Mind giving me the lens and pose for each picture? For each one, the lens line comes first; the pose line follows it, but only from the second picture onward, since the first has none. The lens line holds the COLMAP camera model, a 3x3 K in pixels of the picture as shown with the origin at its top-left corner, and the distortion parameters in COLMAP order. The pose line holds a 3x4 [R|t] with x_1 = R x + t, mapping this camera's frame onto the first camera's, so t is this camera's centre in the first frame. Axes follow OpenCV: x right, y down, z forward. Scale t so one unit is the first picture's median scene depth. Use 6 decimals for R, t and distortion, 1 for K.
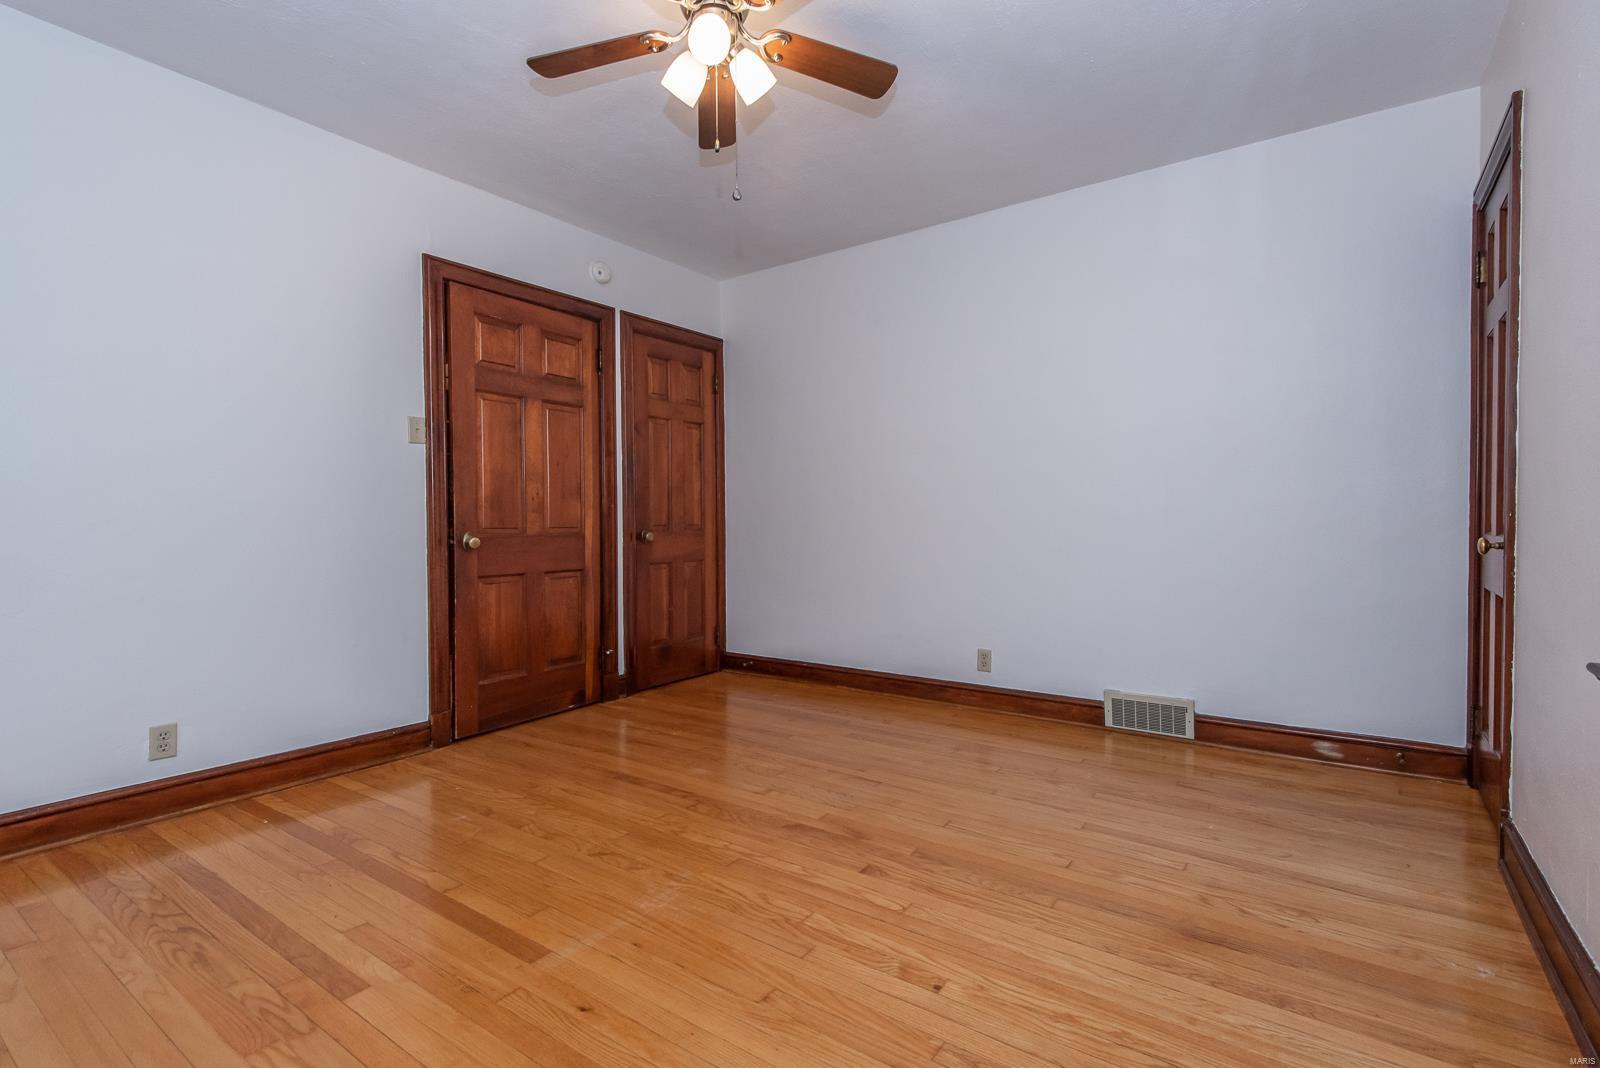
lens RADIAL K [[737.9, 0, 810.3], [0, 737.9, 534.9], [0, 0, 1]] dist [0.030730, -0.012013]
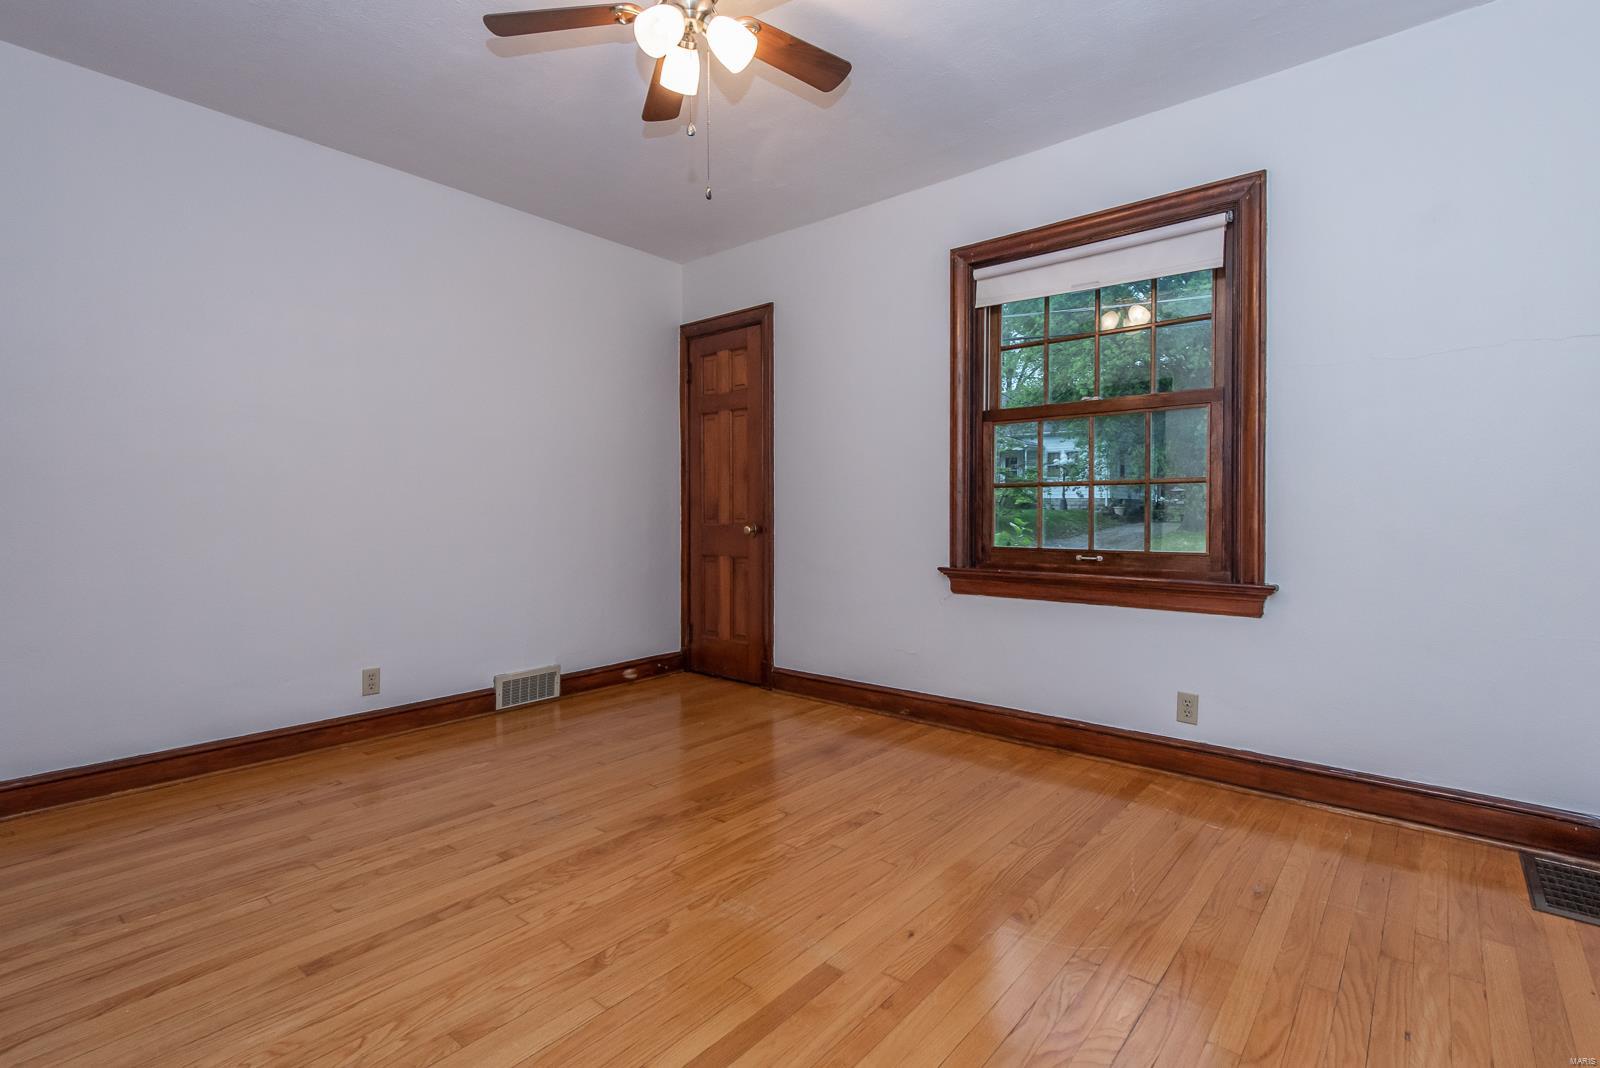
lens RADIAL K [[737.9, 0, 801.0], [0, 737.9, 523.0], [0, 0, 1]] dist [0.030730, -0.012013]
pose [[0.104890, -0.010834, 0.994425, -0.668104], [0.024408, 0.999667, 0.008316, -0.014264], [-0.994184, 0.023400, 0.105119, 0.463902]]
